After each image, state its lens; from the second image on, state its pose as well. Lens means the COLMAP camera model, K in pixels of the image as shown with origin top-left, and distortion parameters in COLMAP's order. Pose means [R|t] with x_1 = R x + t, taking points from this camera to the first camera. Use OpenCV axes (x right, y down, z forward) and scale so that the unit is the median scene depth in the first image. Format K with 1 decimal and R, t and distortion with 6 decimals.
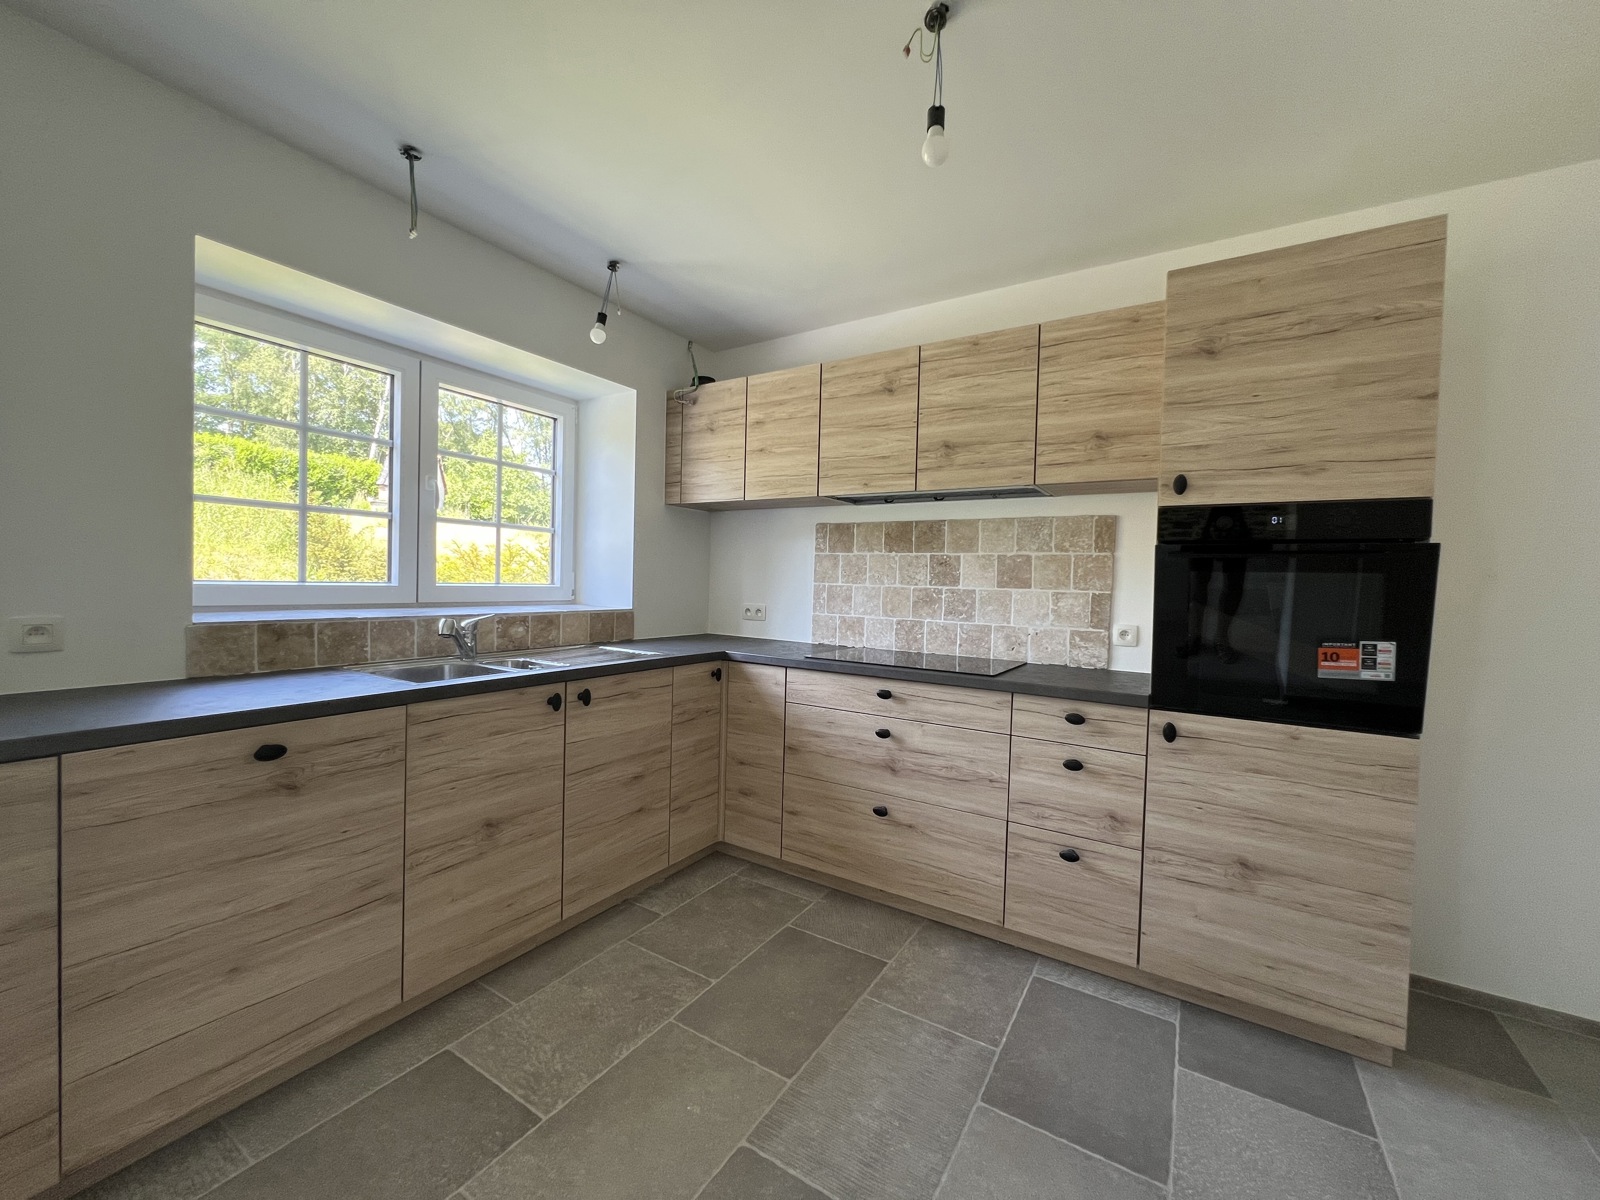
lens RADIAL K [[639.0, 0, 799.1], [0, 639.0, 595.1], [0, 0, 1]] dist [-0.001268, 0.000077]
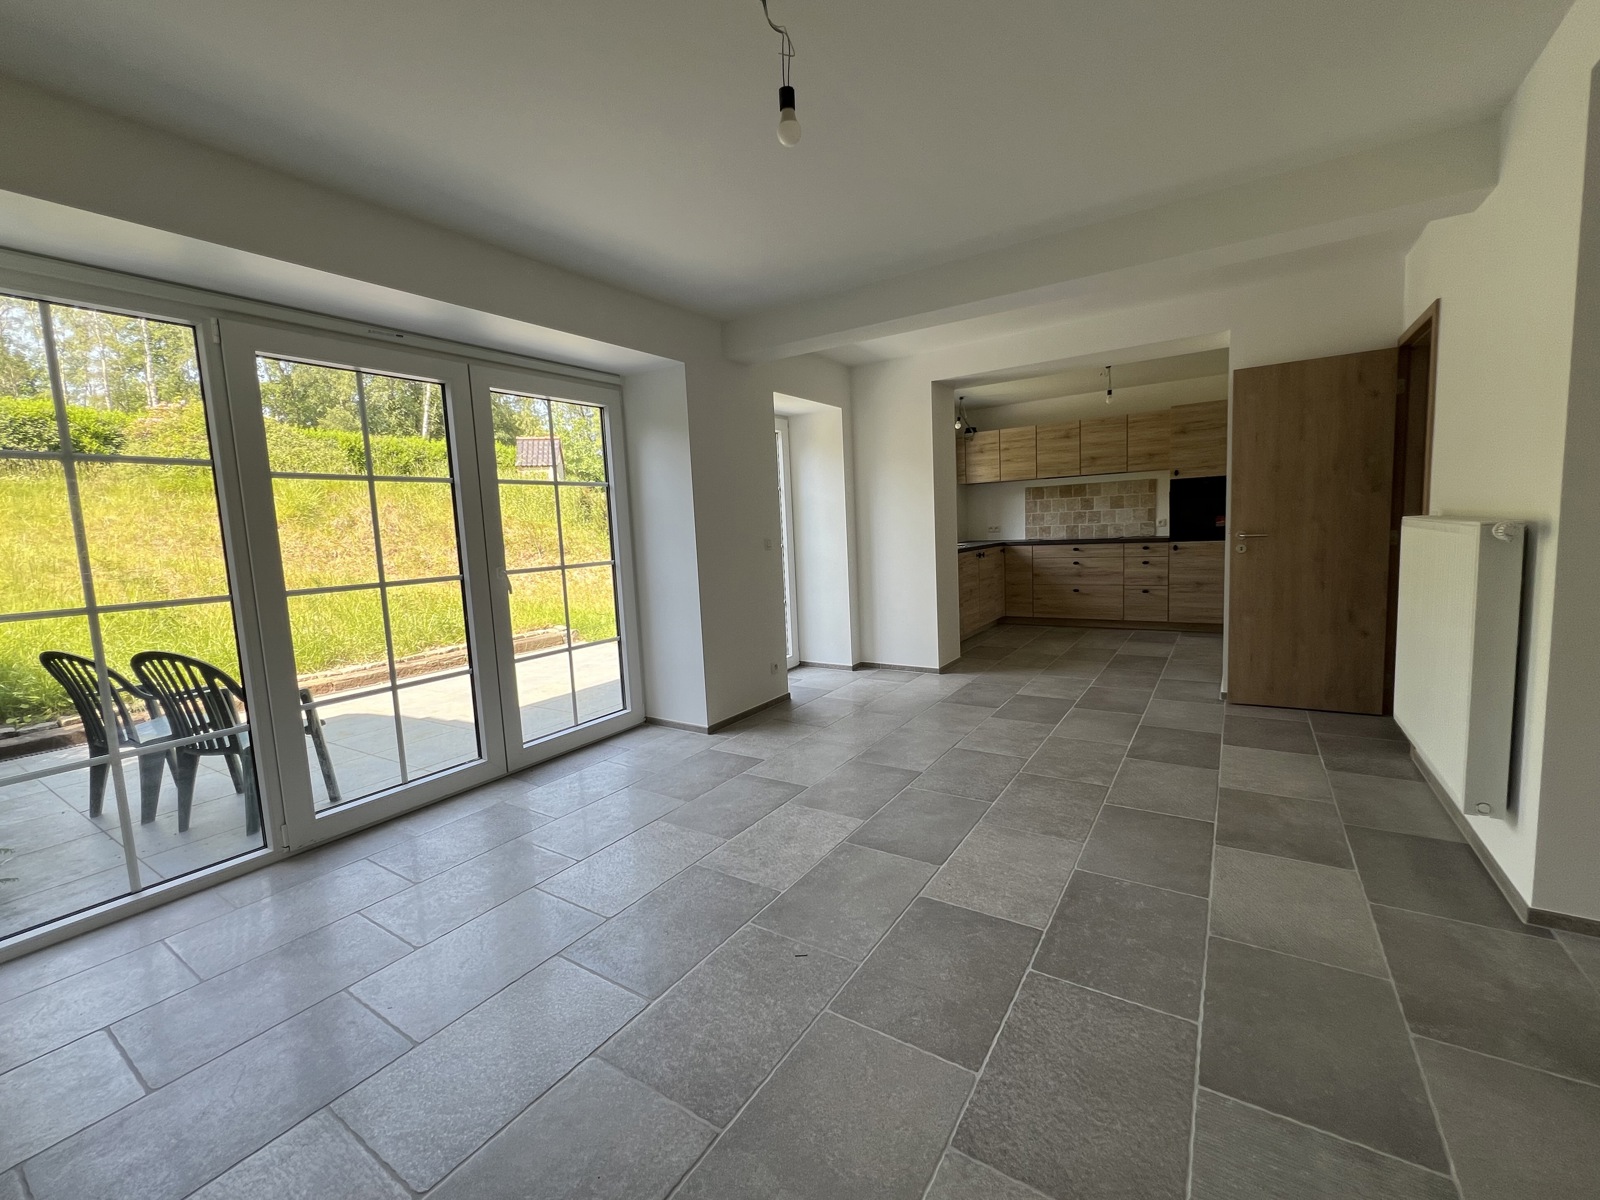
lens RADIAL K [[664.9, 0, 794.9], [0, 664.9, 593.4], [0, 0, 1]] dist [-0.000816, 0.000194]
pose [[0.996648, -0.073340, -0.036245, -0.955912], [0.076068, 0.993830, 0.080716, 0.014867], [0.030102, -0.083203, 0.996078, -1.877883]]
